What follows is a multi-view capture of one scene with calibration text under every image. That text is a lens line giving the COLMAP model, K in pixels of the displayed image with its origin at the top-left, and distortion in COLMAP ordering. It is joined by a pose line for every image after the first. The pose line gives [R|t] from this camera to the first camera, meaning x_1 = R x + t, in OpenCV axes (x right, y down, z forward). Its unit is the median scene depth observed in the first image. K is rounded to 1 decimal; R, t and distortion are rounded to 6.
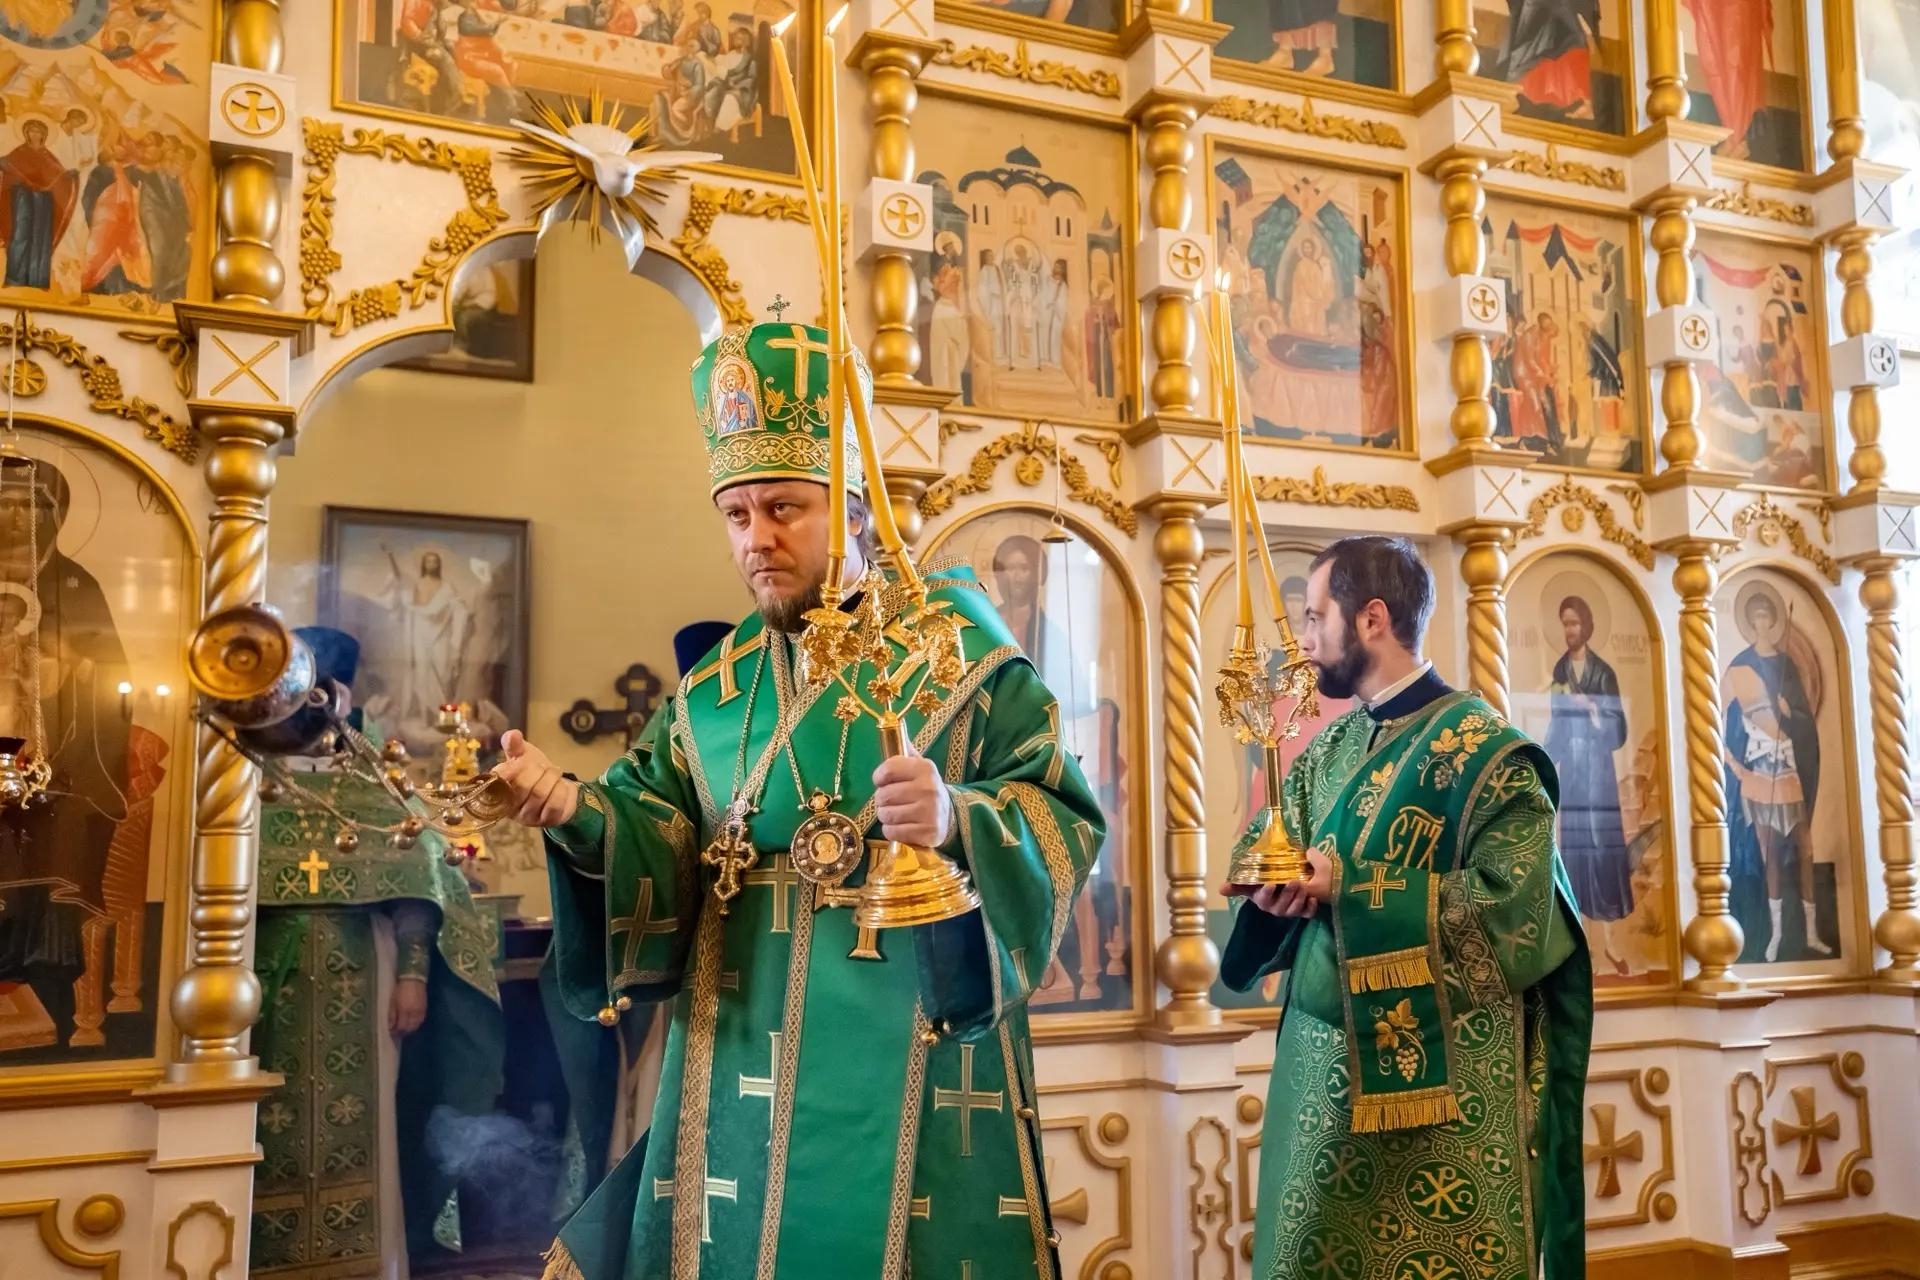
lens RADIAL K [[1768.5, 0, 1109.2], [0, 1768.5, 670.5], [0, 0, 1]] dist [-0.007302, 0.077129]
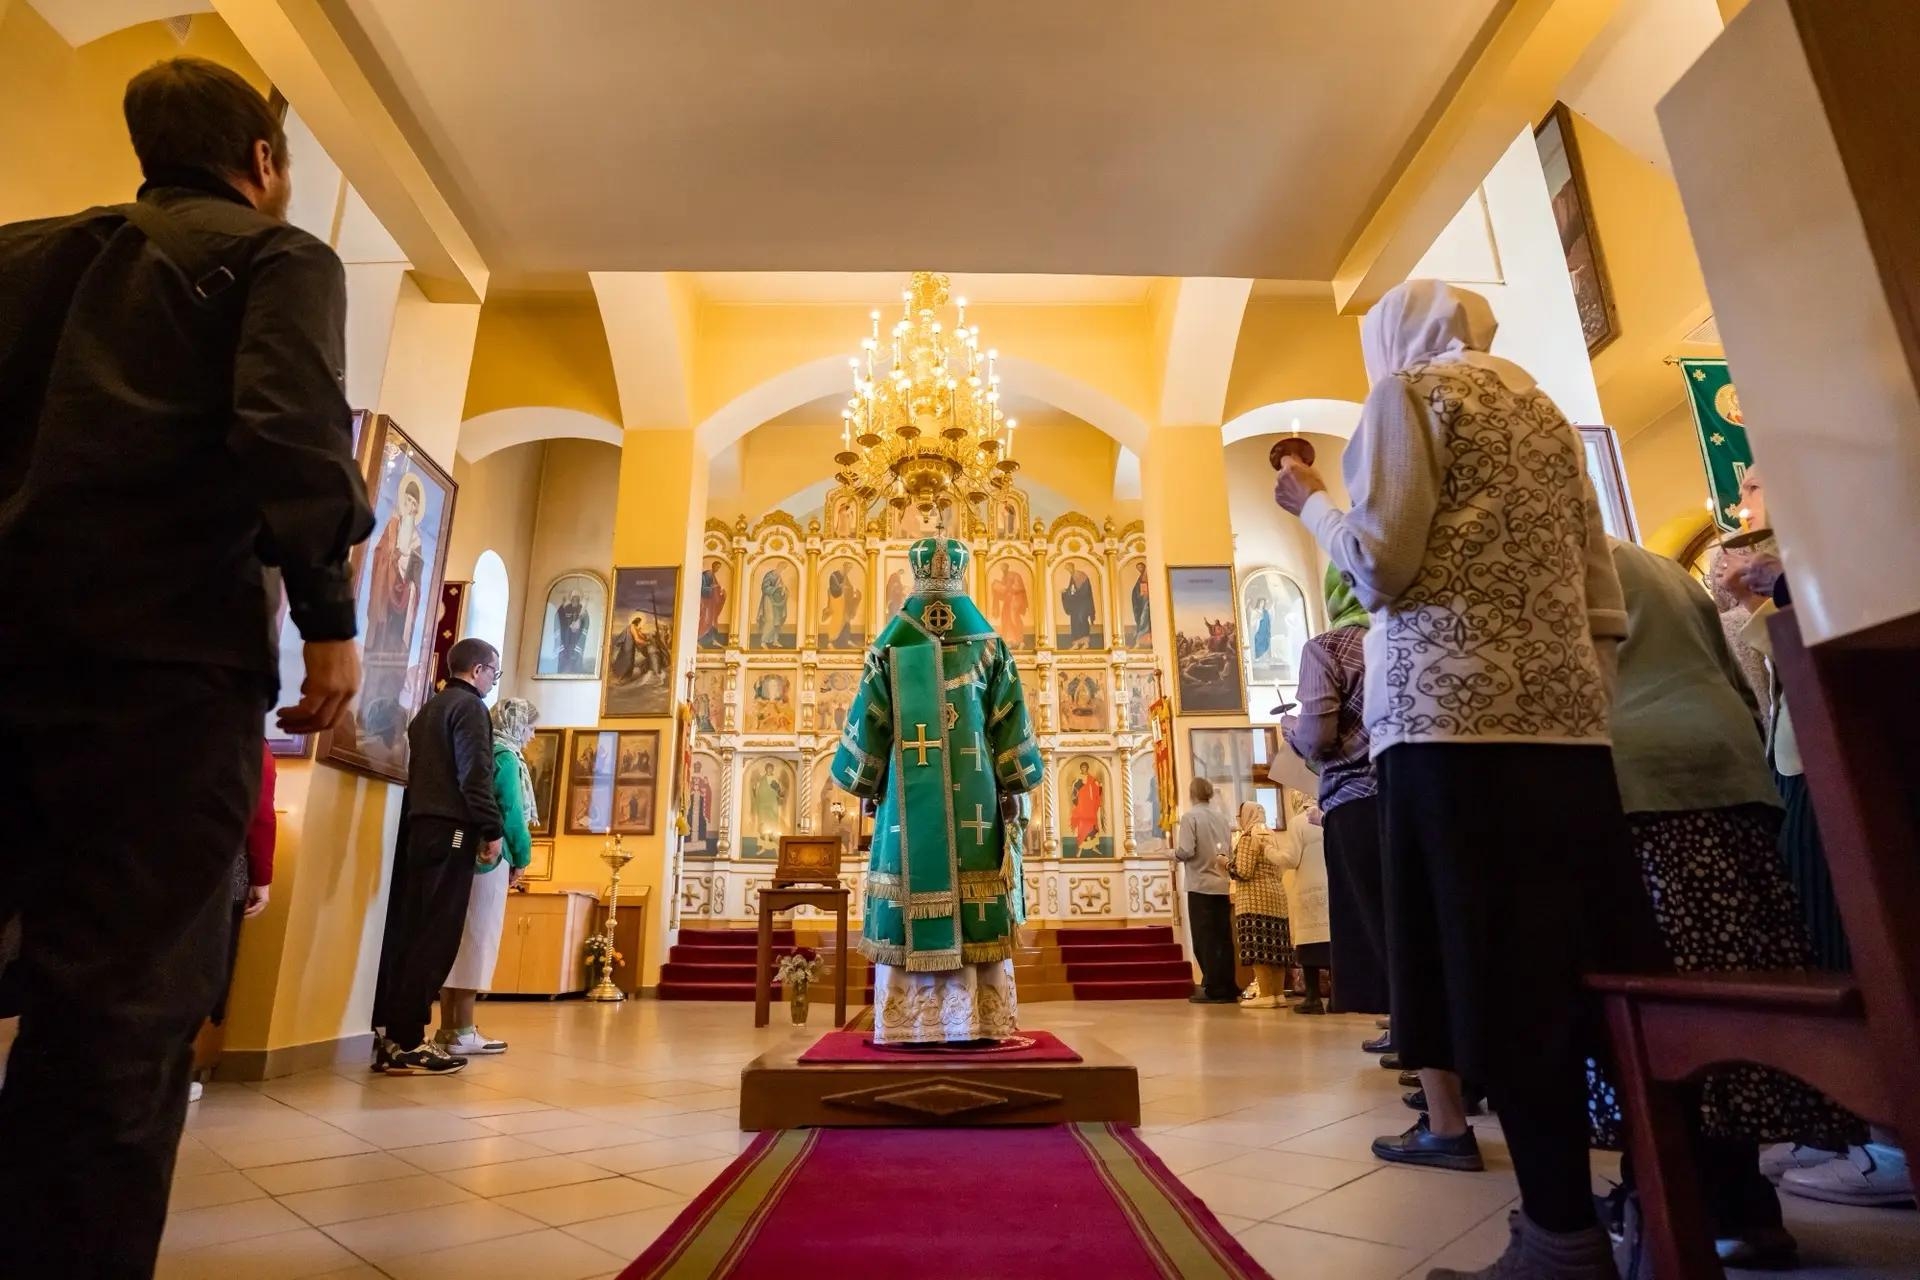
lens RADIAL K [[1037.9, 0, 924.3], [0, 1037.9, 621.6], [0, 0, 1]] dist [-0.085053, 0.000195]
pose [[0.903283, -0.115015, -0.413341, 0.865379], [0.038385, 0.981199, -0.189141, 0.076666], [0.427324, 0.154982, 0.890716, -1.553975]]
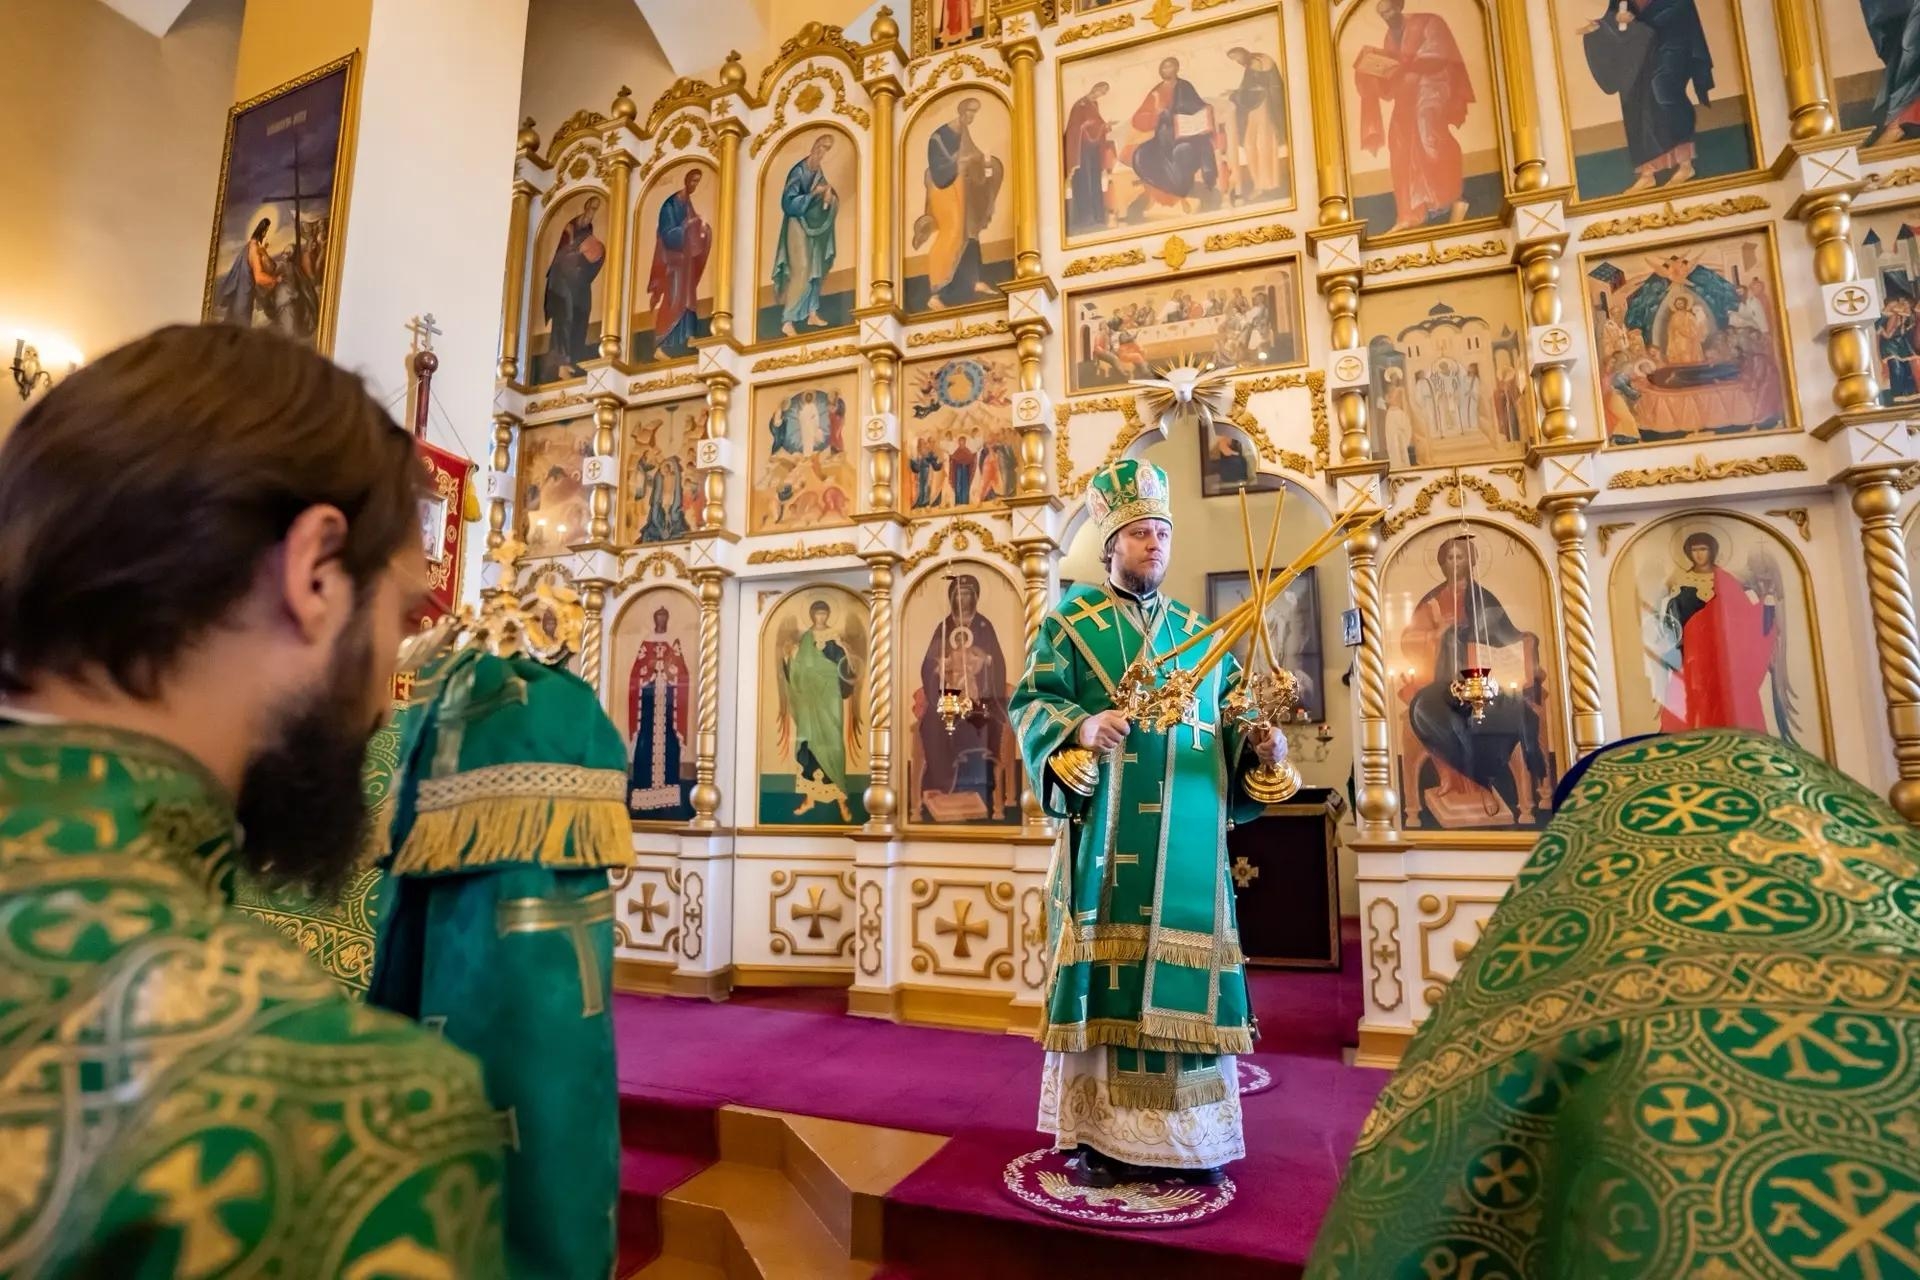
lens RADIAL K [[1069.9, 0, 875.2], [0, 1069.9, 635.2], [0, 0, 1]] dist [-0.087602, 0.044041]
pose [[0.657926, -0.094952, -0.747073, 0.281905], [0.071819, 0.995409, -0.063266, 0.032831], [0.749650, -0.012030, 0.661725, -0.036165]]
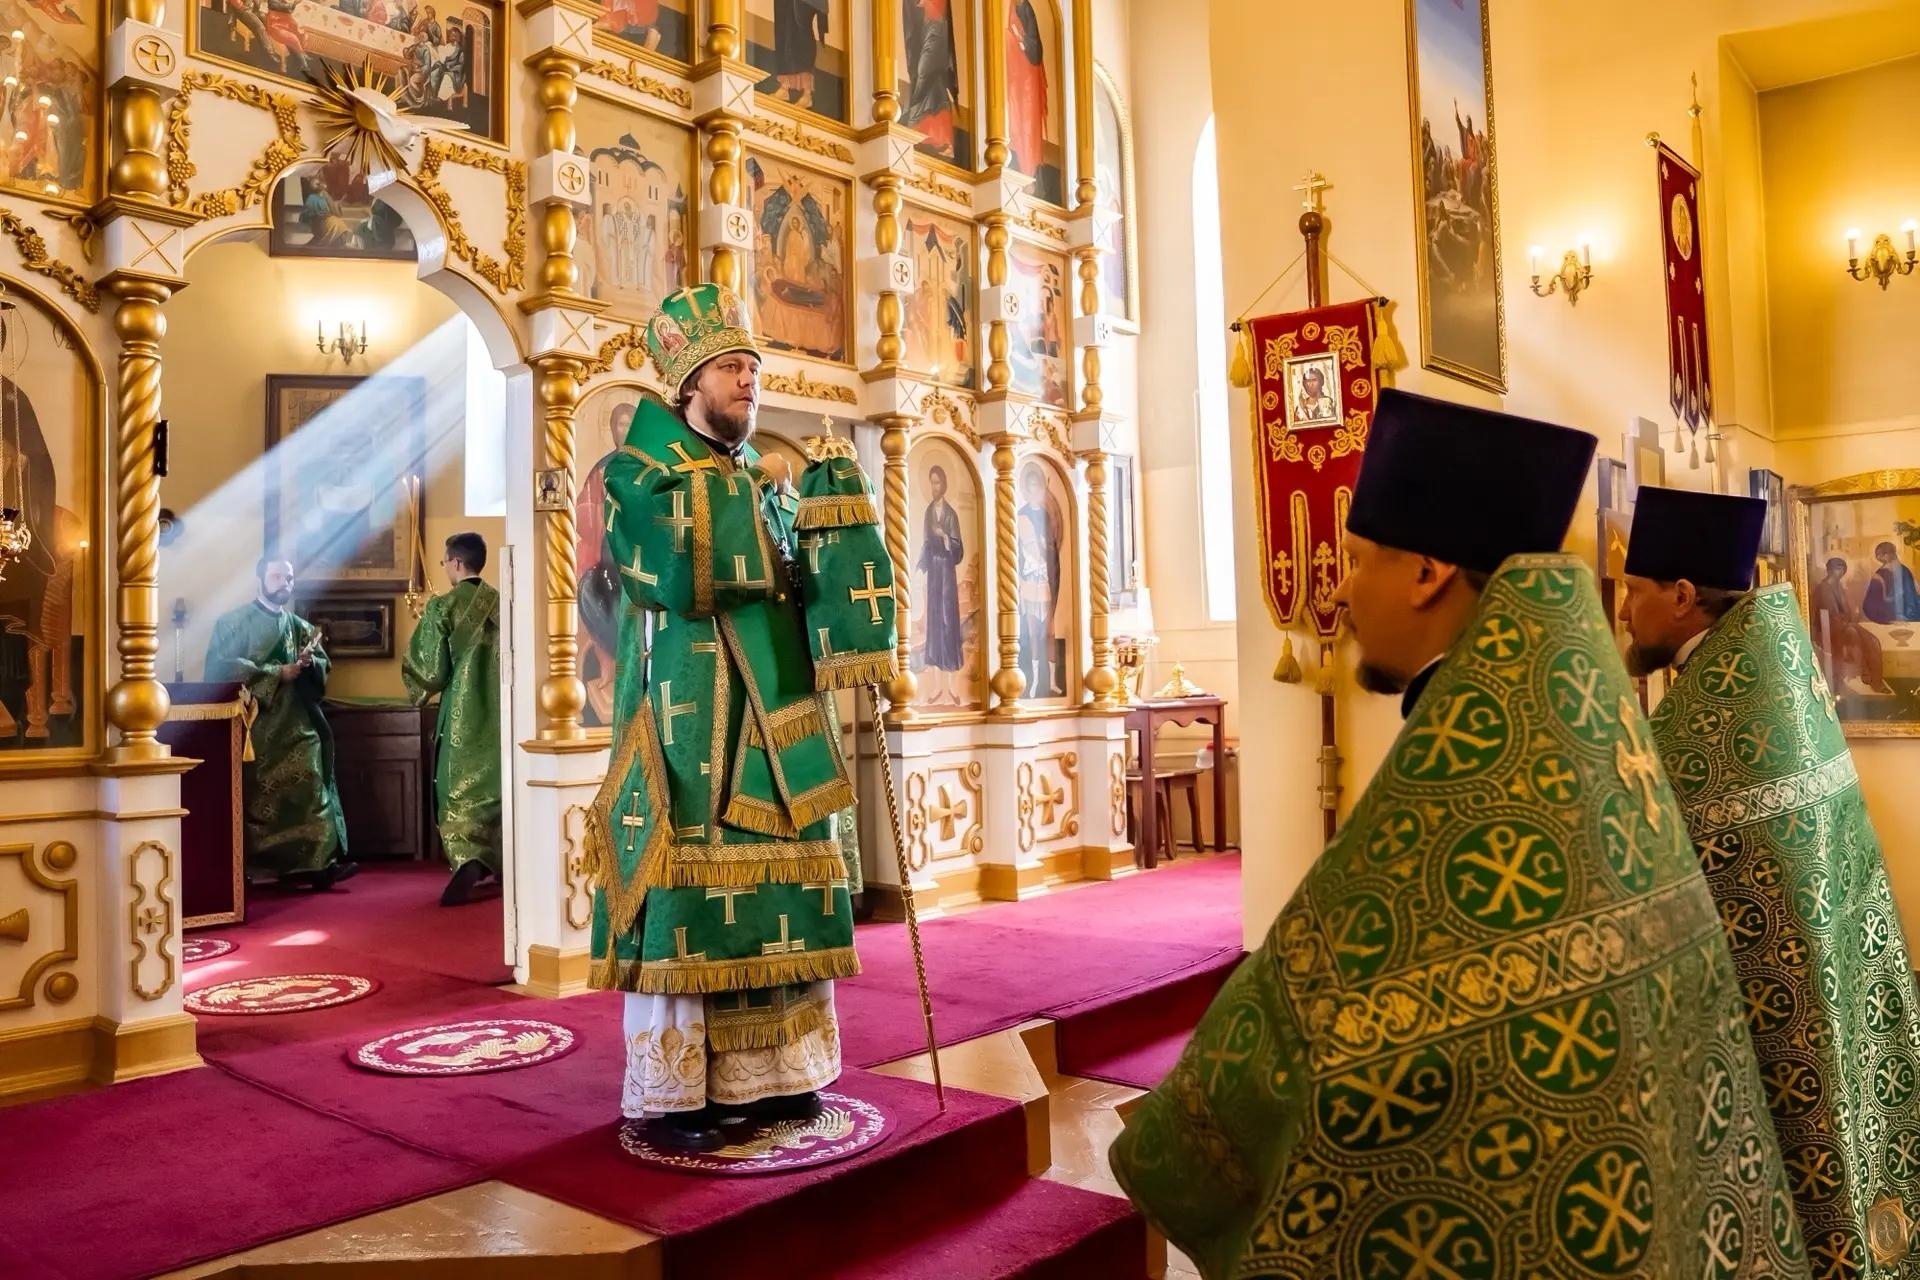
lens RADIAL K [[1461.4, 0, 960.0], [0, 1461.4, 640.0], [0, 0, 1]] dist [-0.099812, 0.065943]
pose [[0.907248, 0.009685, 0.420484, -0.277474], [-0.044887, 0.996255, 0.073903, 0.016374], [-0.418194, -0.085923, 0.904285, -0.201912]]
